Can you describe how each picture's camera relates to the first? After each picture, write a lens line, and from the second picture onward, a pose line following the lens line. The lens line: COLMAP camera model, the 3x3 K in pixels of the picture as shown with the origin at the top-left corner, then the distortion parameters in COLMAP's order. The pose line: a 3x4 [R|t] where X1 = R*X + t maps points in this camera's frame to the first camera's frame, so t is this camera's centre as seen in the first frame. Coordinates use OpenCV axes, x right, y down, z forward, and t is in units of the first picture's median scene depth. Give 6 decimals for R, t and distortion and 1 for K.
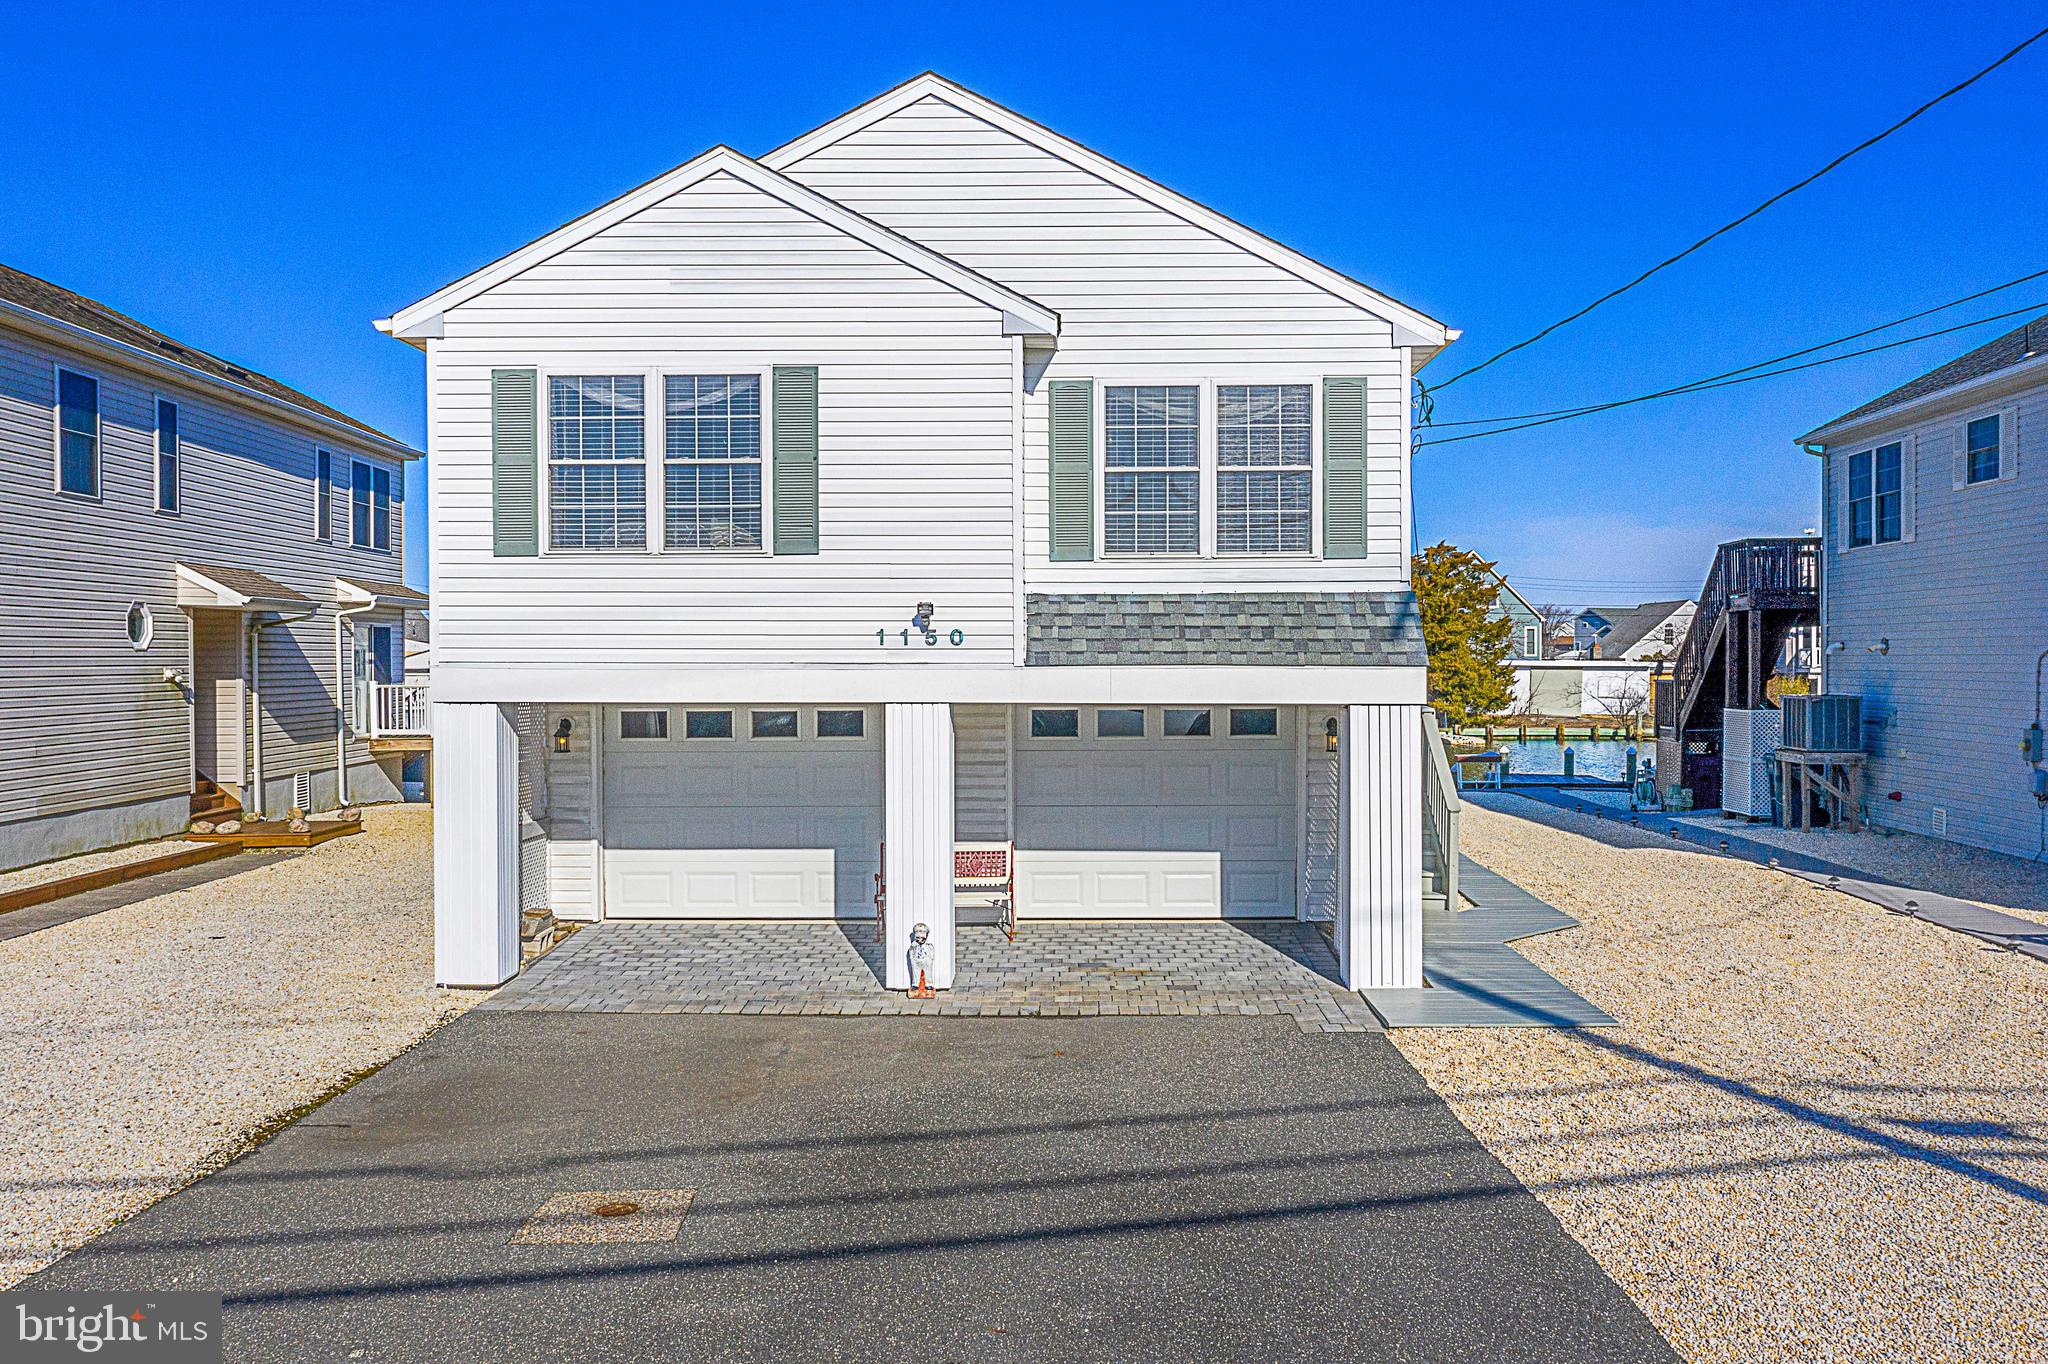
lens RADIAL K [[1650.4, 0, 1024.0], [0, 1650.4, 682.0], [0, 0, 1]] dist [0.008240, -0.000509]
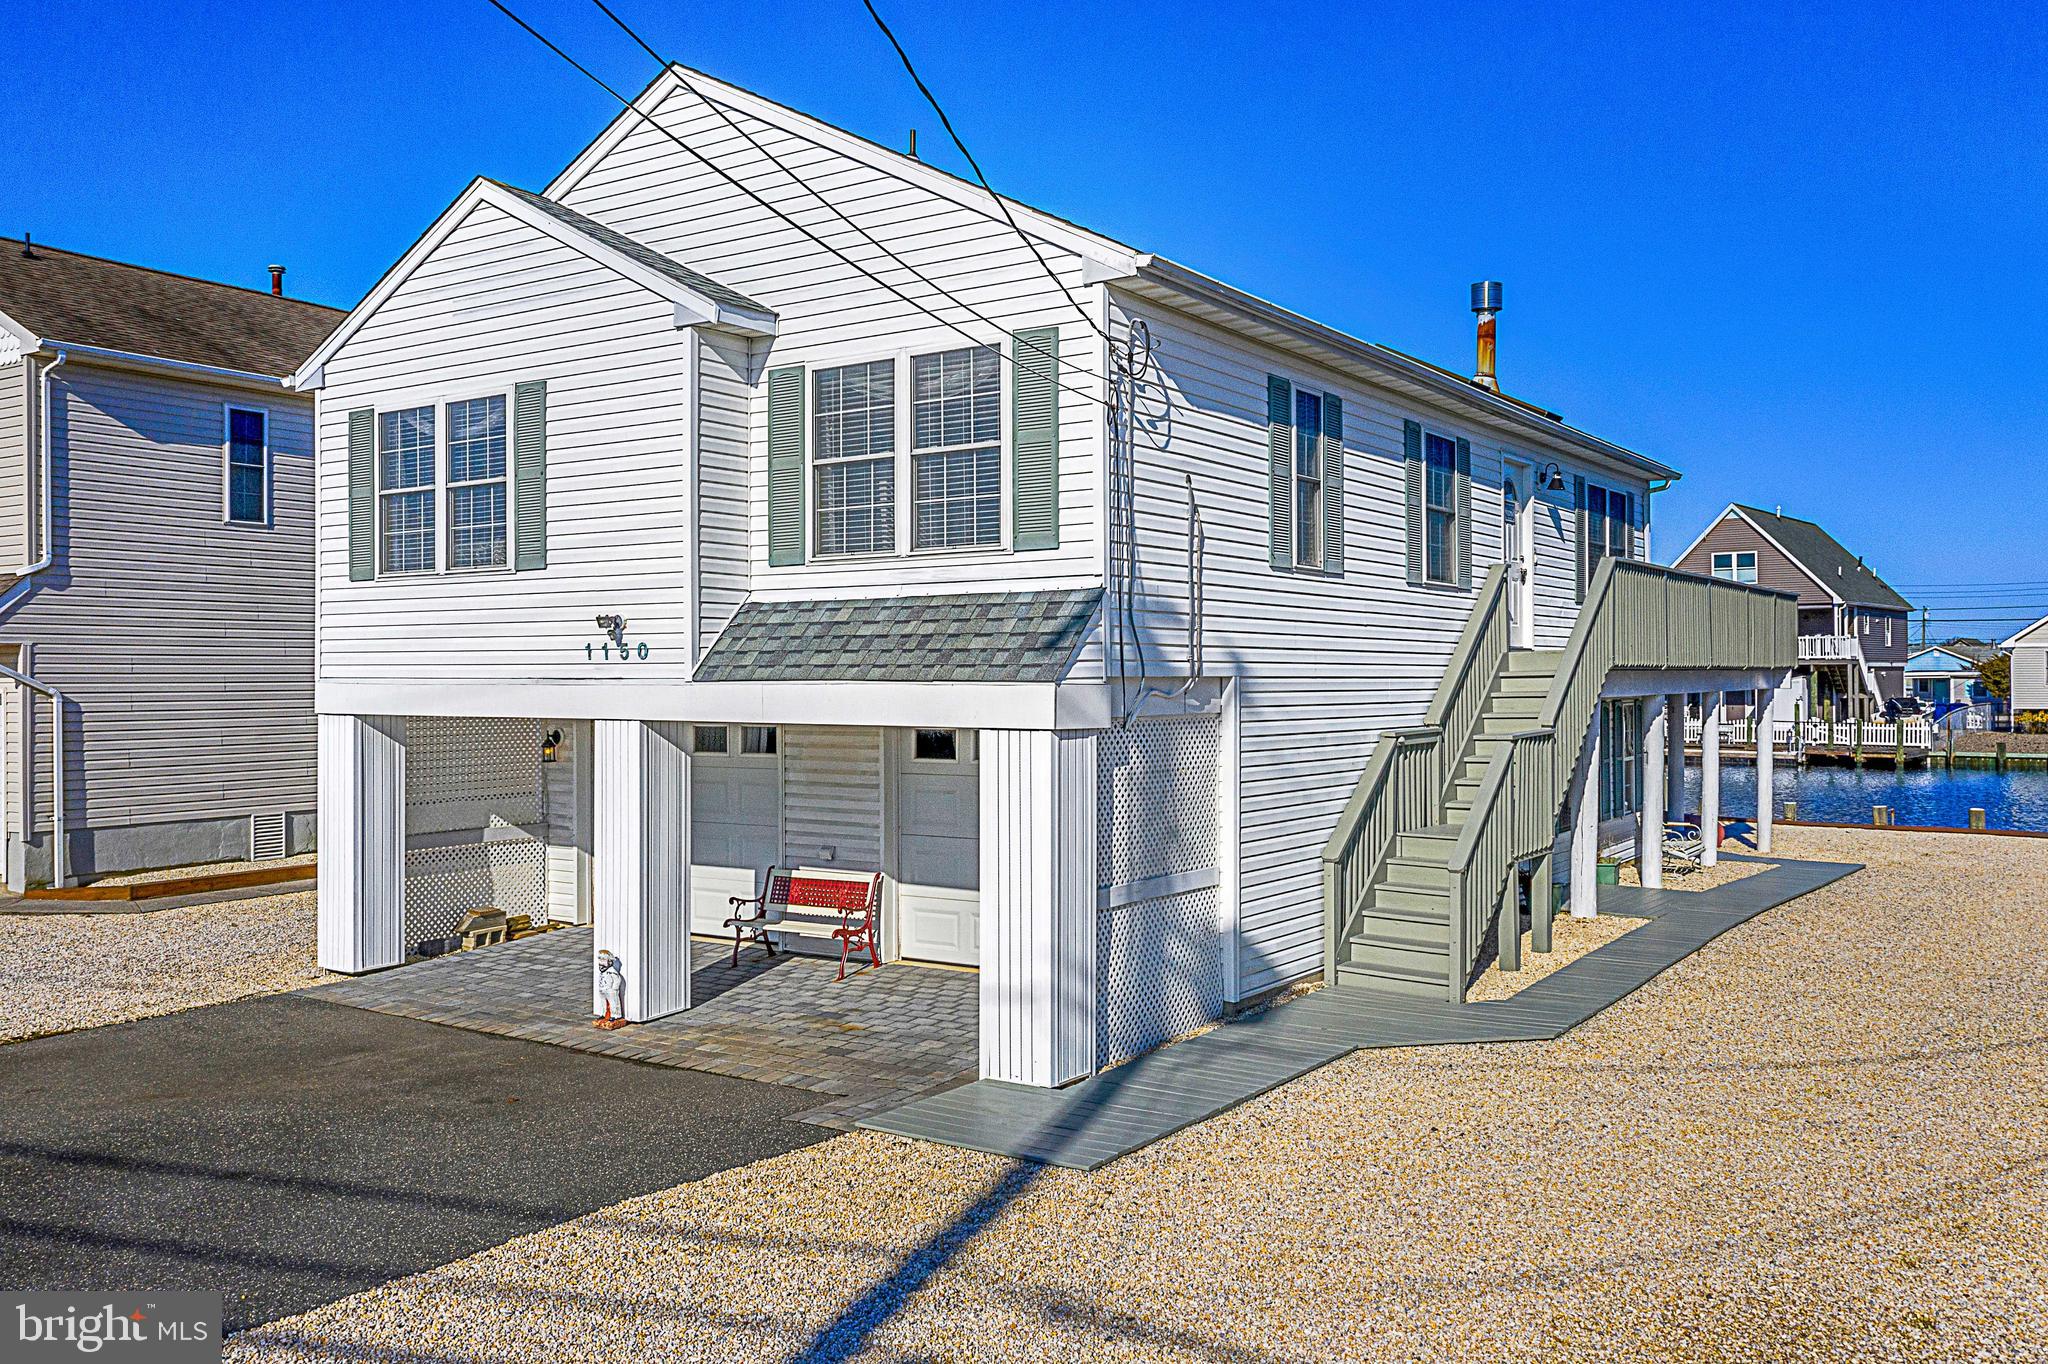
lens RADIAL K [[1650.4, 0, 1024.0], [0, 1650.4, 682.0], [0, 0, 1]] dist [0.008240, -0.000509]
pose [[0.840015, 0.000401, -0.542563, 0.640310], [-0.005796, 0.999949, -0.008233, -0.002622], [0.542532, 0.010060, 0.839975, 0.311355]]
